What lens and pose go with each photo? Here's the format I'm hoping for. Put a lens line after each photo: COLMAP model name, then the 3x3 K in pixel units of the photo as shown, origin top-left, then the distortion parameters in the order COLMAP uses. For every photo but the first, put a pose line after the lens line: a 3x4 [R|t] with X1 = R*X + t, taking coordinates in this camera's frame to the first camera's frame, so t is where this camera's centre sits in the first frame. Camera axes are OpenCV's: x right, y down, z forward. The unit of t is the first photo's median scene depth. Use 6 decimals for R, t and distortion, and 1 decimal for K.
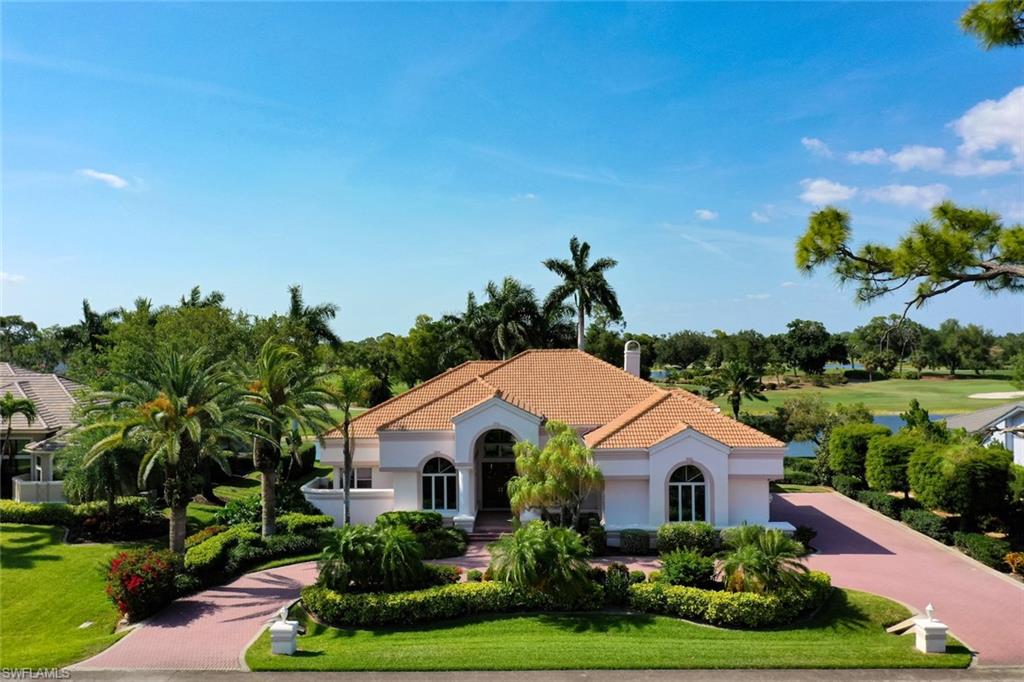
lens RADIAL K [[854.8, 0, 512.0], [0, 854.8, 341.0], [0, 0, 1]] dist [-0.014257, -0.002877]
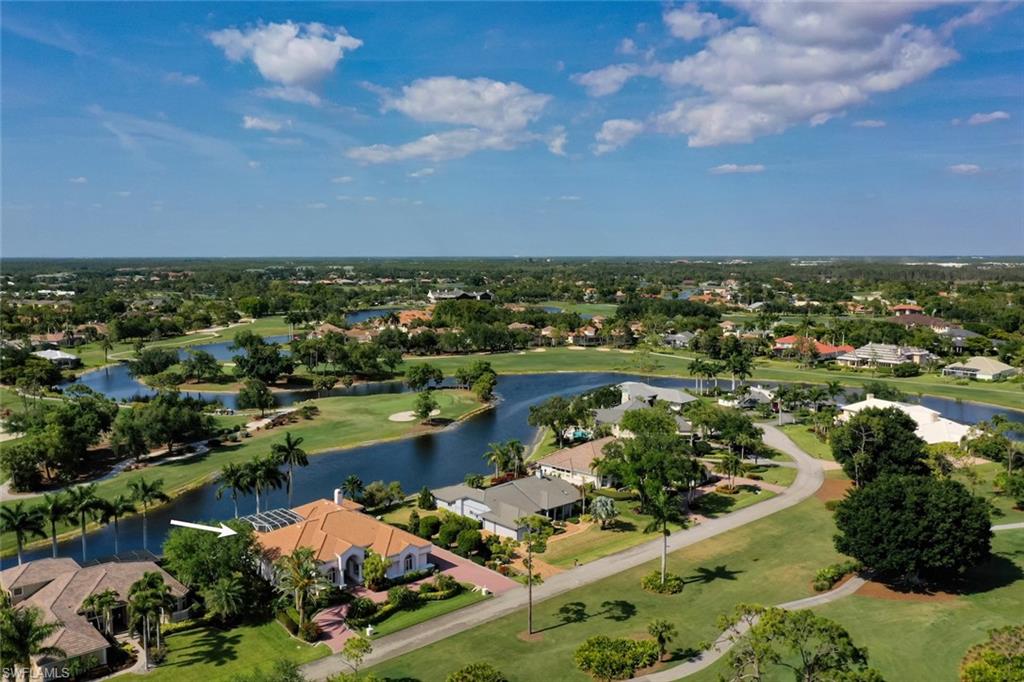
lens RADIAL K [[854.8, 0, 512.0], [0, 854.8, 341.0], [0, 0, 1]] dist [-0.014257, -0.002877]
pose [[0.734887, -0.060105, 0.675521, -1.748186], [-0.012630, 0.994679, 0.102242, -1.057538], [-0.678072, -0.083668, 0.730217, -1.697125]]
